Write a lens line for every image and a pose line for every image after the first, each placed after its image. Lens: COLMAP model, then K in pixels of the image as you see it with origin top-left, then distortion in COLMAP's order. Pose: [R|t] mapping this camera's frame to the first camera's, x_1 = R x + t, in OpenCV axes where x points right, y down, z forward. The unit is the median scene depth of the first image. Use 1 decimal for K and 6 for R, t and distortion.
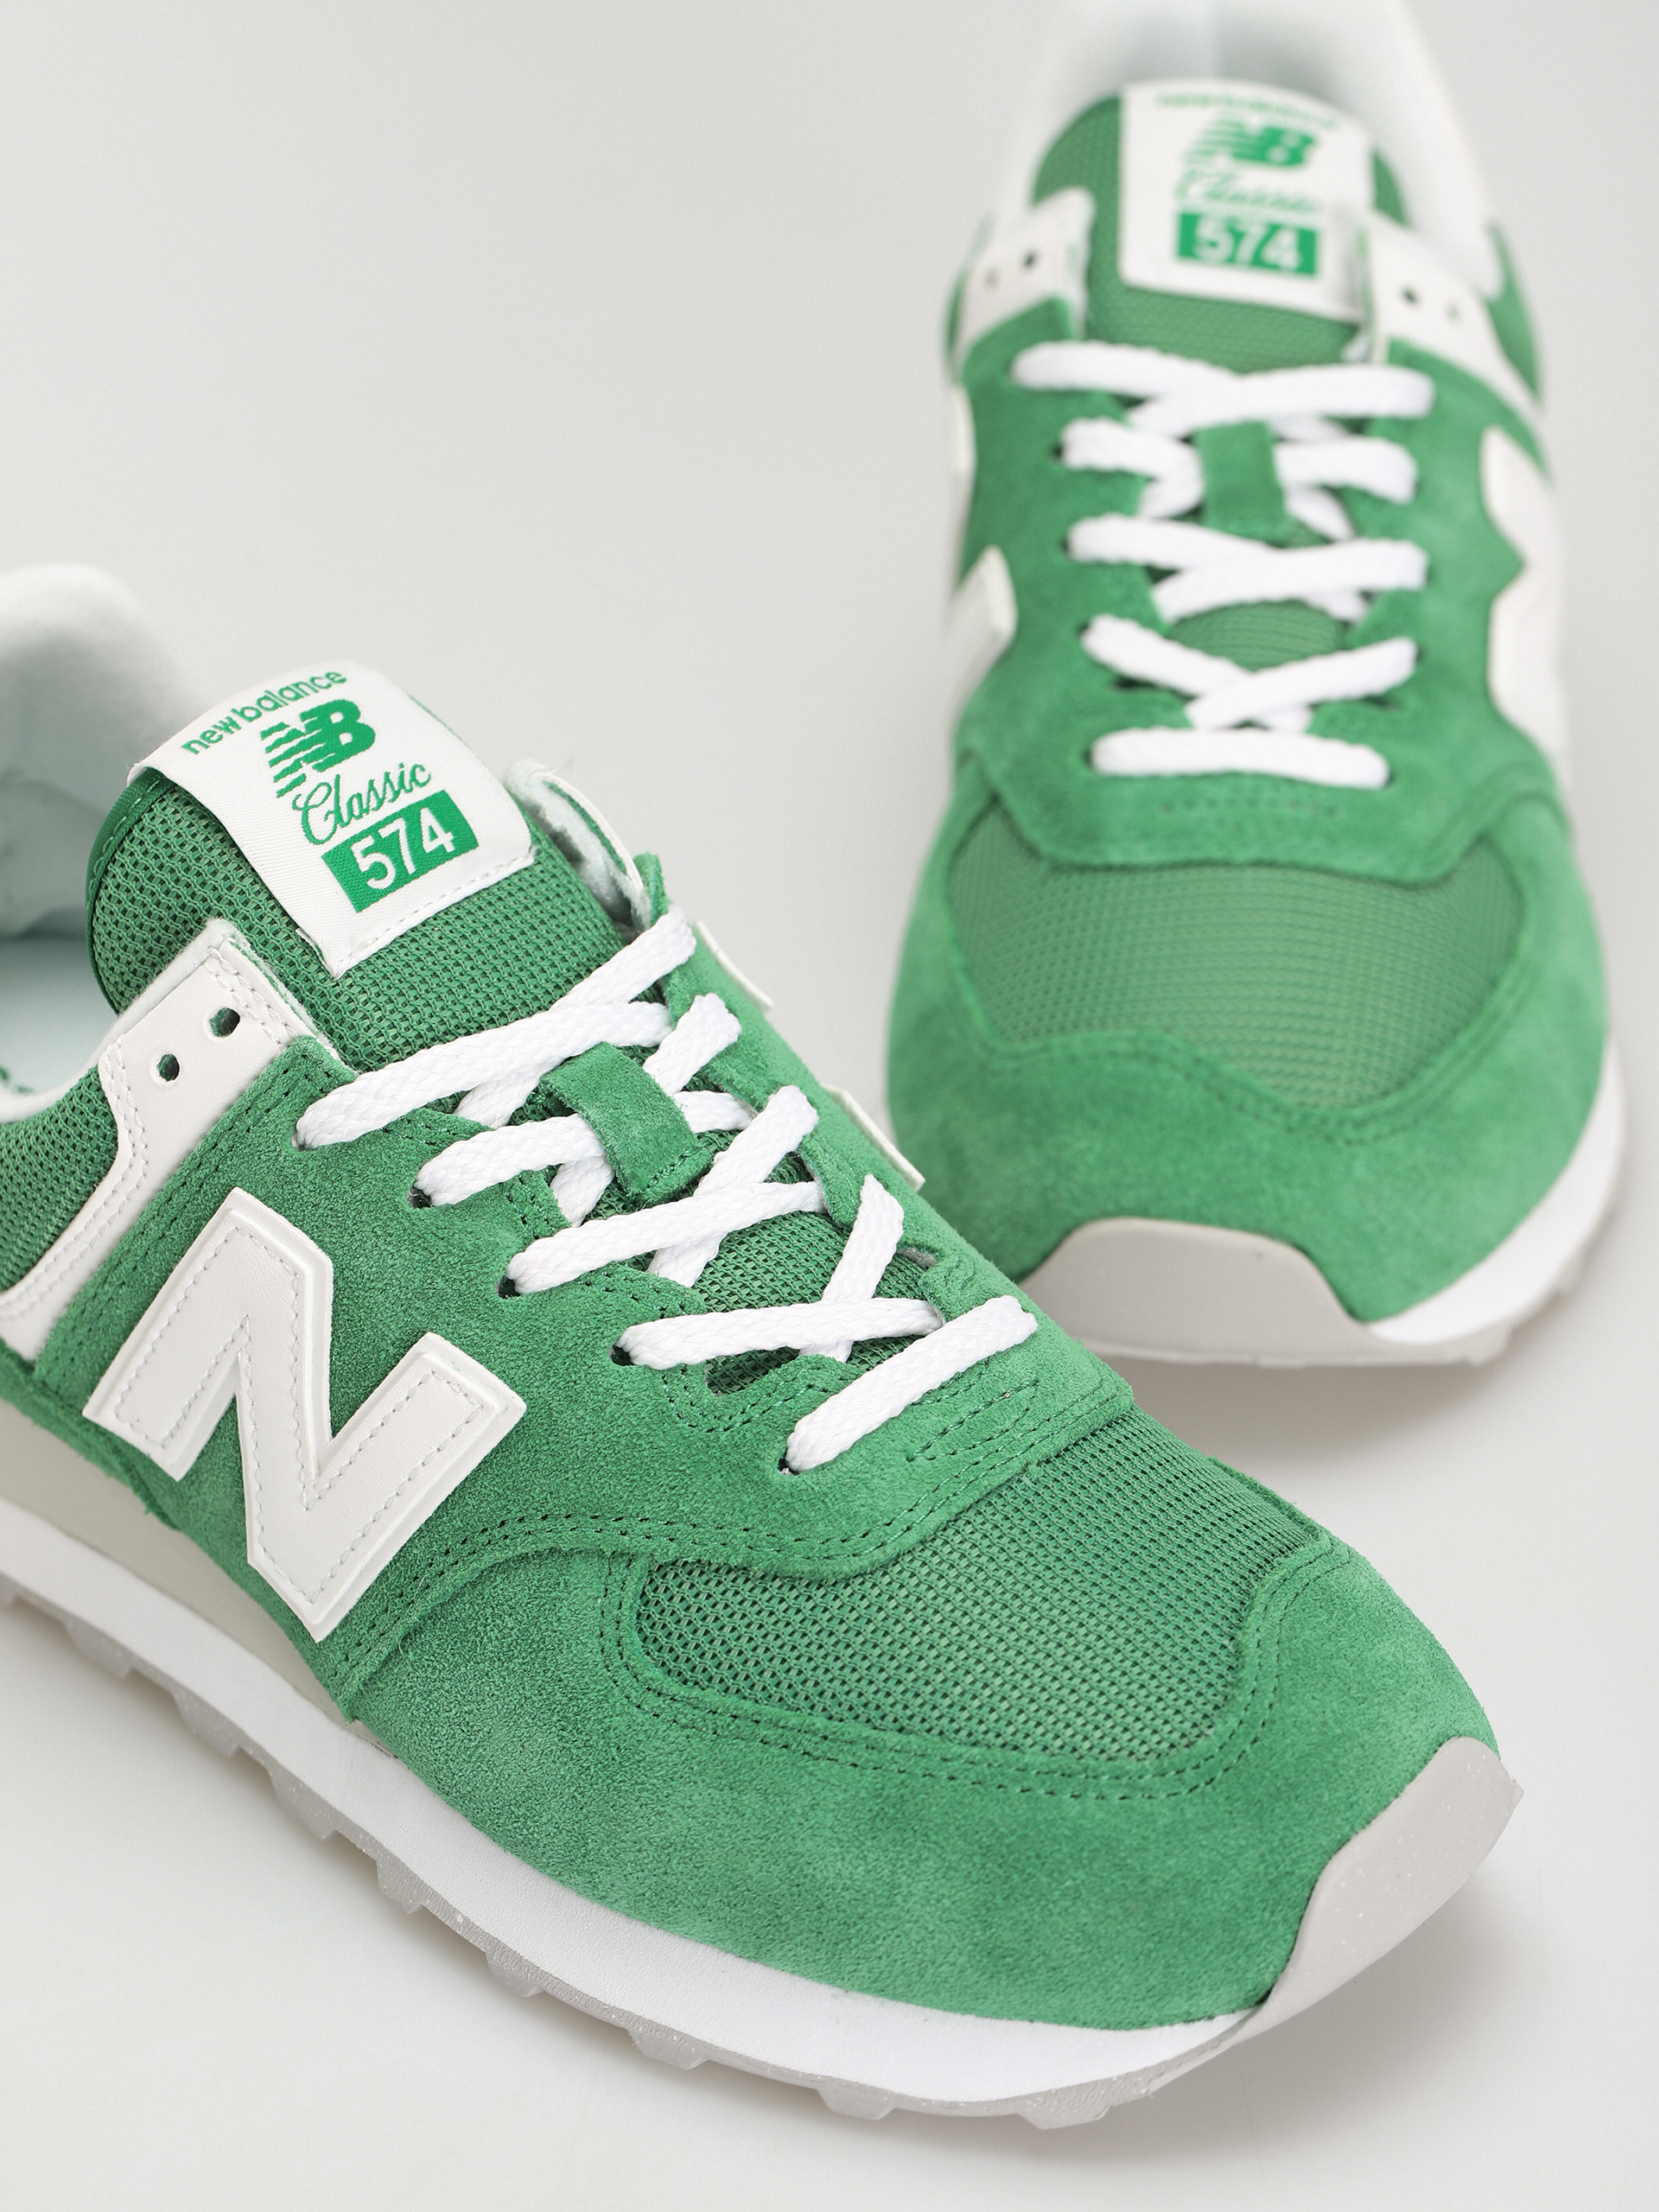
lens RADIAL K [[7438.9, 0, 828.9], [0, 7438.9, 1104.4], [0, 0, 1]] dist [0.064259, 0.000000]
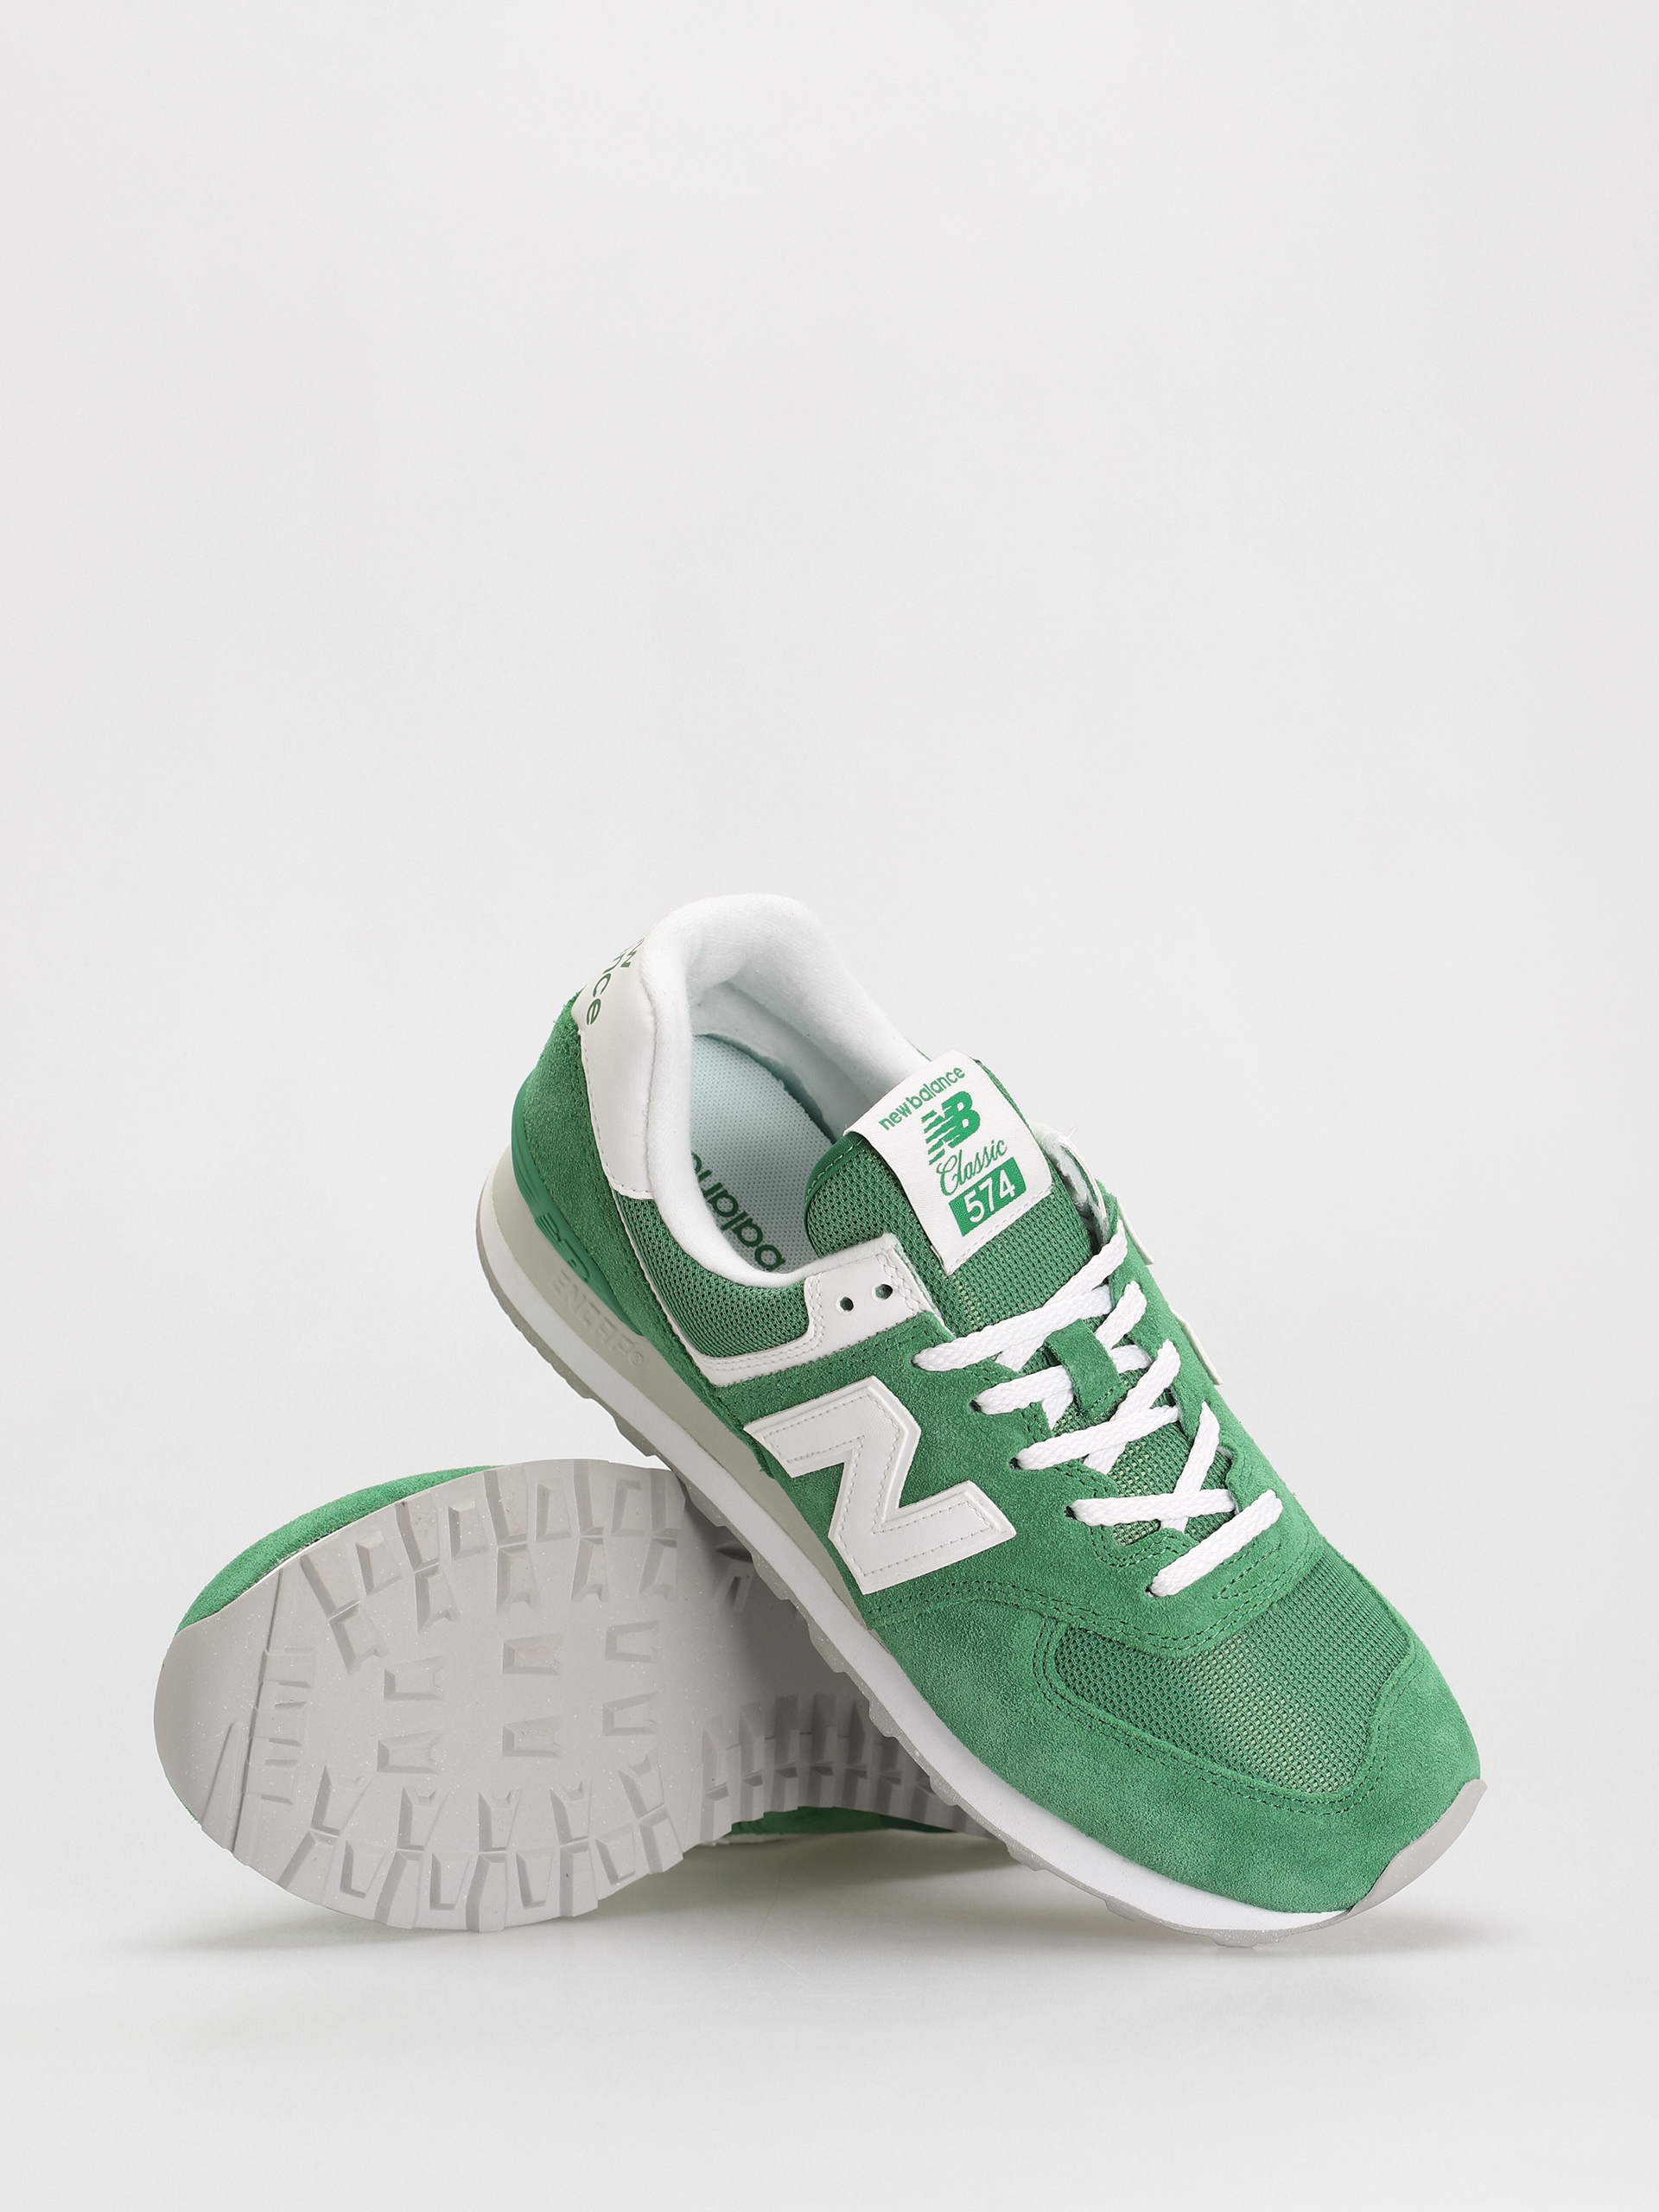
lens RADIAL K [[7438.9, 0, 829.2], [0, 7438.9, 1105.0], [0, 0, 1]] dist [0.064259, 0.000000]
pose [[0.977882, 0.146549, 0.149229, -0.372666], [-0.187937, 0.928789, 0.319424, -0.632467], [-0.091792, -0.340404, 0.935788, -0.688929]]
